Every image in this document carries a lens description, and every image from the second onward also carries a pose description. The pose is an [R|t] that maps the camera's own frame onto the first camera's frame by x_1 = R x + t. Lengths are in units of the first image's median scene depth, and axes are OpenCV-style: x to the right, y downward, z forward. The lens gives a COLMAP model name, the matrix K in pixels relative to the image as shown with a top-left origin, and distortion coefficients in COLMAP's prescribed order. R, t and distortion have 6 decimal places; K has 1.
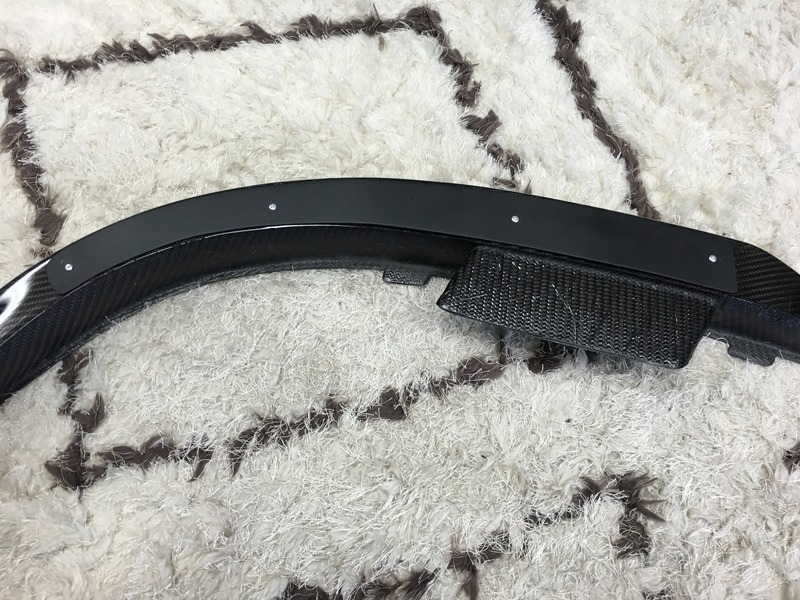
lens RADIAL K [[680.7, 0, 400.0], [0, 680.7, 300.0], [0, 0, 1]] dist [0.066991, -0.084704]
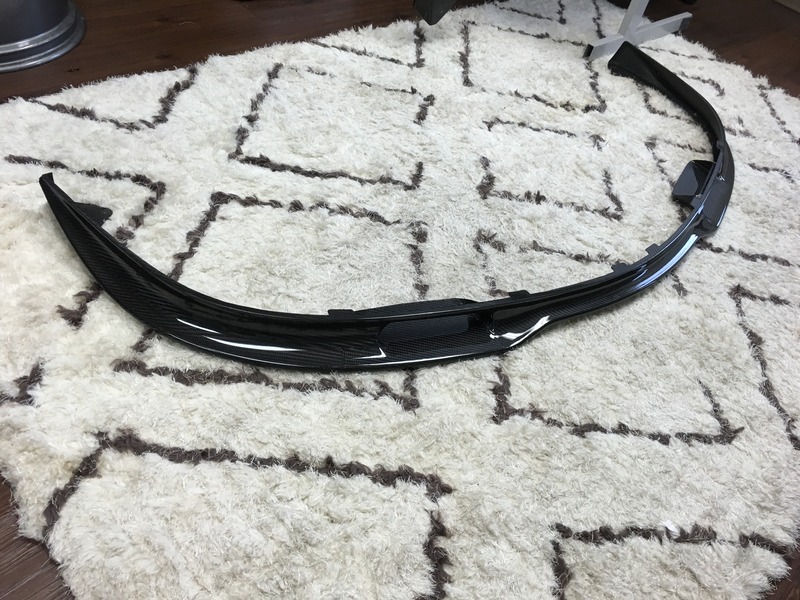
lens RADIAL K [[680.7, 0, 400.0], [0, 680.7, 300.0], [0, 0, 1]] dist [0.066991, -0.084704]
pose [[0.309931, -0.654344, 0.689766, -1.545693], [0.809287, 0.562331, 0.169817, -0.238651], [-0.498995, 0.505587, 0.703836, -0.427632]]
